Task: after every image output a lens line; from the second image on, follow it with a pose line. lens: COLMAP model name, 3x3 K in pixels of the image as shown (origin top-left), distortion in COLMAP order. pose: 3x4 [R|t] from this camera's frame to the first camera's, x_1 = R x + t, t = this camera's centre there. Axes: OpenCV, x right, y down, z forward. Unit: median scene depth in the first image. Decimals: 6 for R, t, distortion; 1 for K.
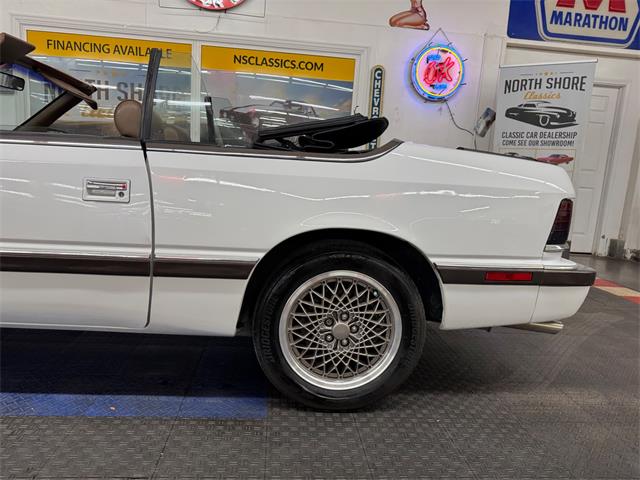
lens RADIAL K [[456.3, 0, 320.0], [0, 456.3, 240.0], [0, 0, 1]] dist [0.029528, -0.029447]
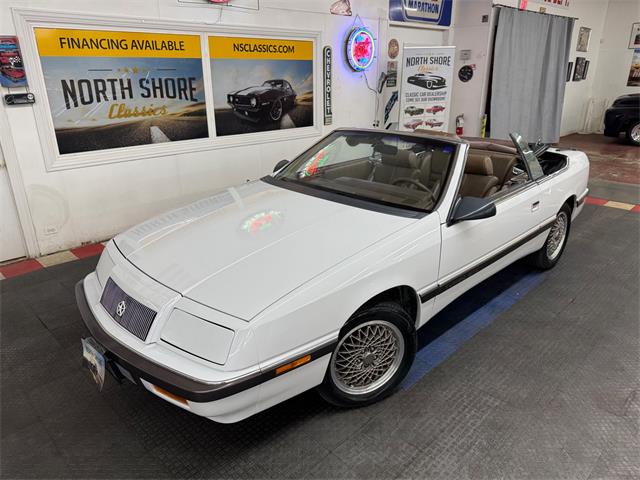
lens RADIAL K [[456.3, 0, 320.0], [0, 456.3, 240.0], [0, 0, 1]] dist [0.029528, -0.029447]
pose [[0.763234, -0.288611, 0.578081, -0.824624], [0.154236, 0.950210, 0.270763, -0.225783], [-0.627443, -0.117495, 0.769747, -0.040482]]
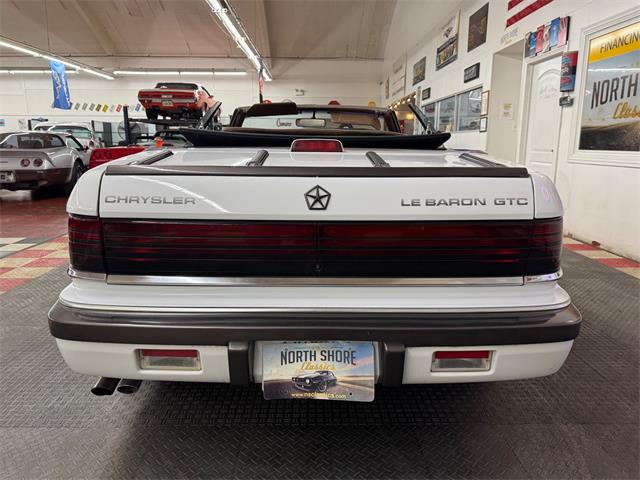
lens RADIAL K [[455.5, 0, 323.3], [0, 455.5, 237.0], [0, 0, 1]] dist [0.023563, -0.020638]
pose [[-0.053424, 0.140931, -0.988577, 0.444853], [-0.164306, 0.975257, 0.147911, -0.085061], [0.984962, 0.170331, -0.028946, 0.514137]]
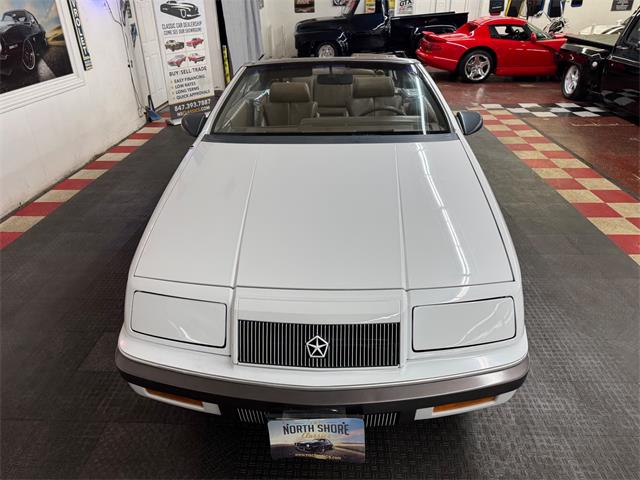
lens RADIAL K [[456.3, 0, 320.0], [0, 456.3, 240.0], [0, 0, 1]] dist [0.029528, -0.029447]
pose [[0.126263, -0.522584, 0.843187, -0.954604], [0.178400, 0.848093, 0.498910, -0.284349], [-0.975823, 0.087430, 0.200312, 0.353573]]
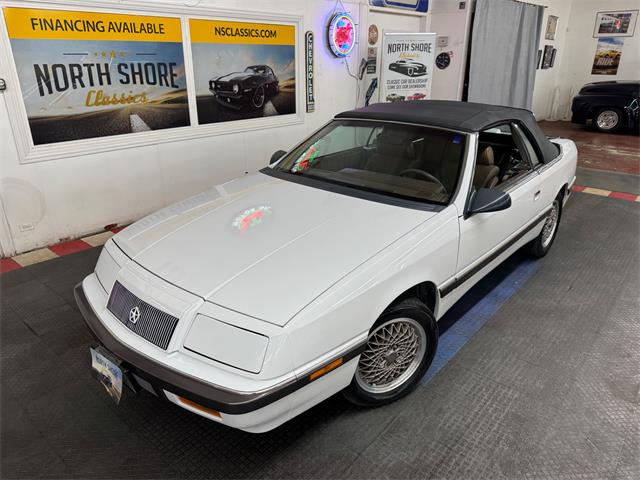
lens RADIAL K [[455.9, 0, 320.0], [0, 455.9, 240.0], [0, 0, 1]] dist [0.024945, -0.025916]
pose [[0.713031, -0.319803, 0.623949, -0.851108], [0.150428, 0.938971, 0.309362, -0.238240], [-0.684805, -0.126725, 0.717623, 0.013617]]
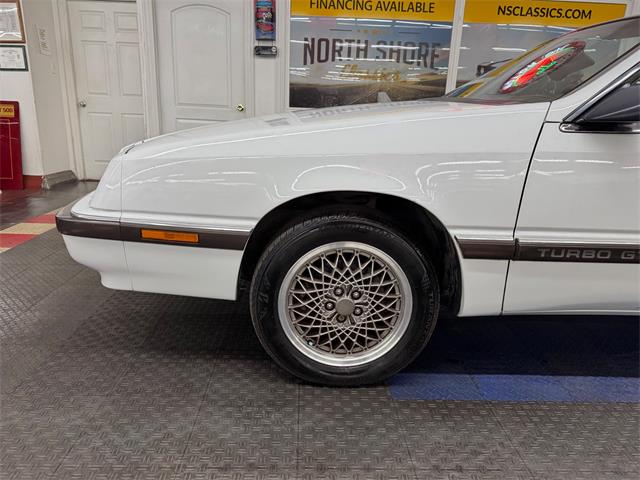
lens RADIAL K [[456.3, 0, 320.0], [0, 456.3, 240.0], [0, 0, 1]] dist [0.029528, -0.029447]
pose [[0.998291, -0.013359, -0.056899, -0.519149], [0.019581, 0.993713, 0.110230, -0.037078], [0.055069, -0.111155, 0.992276, -0.011252]]
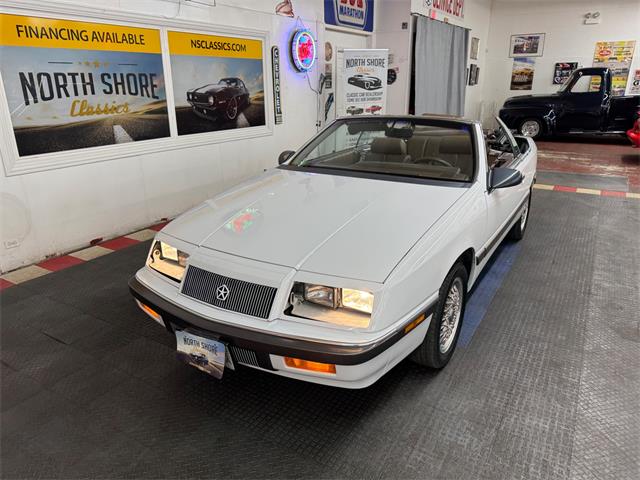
lens RADIAL K [[458.0, 0, 322.5], [0, 458.0, 240.2], [0, 0, 1]] dist [0.028675, -0.029851]
pose [[0.583708, -0.330140, 0.741817, -0.983102], [0.167866, 0.942937, 0.287559, -0.224957], [-0.794422, -0.043324, 0.605819, 0.087202]]
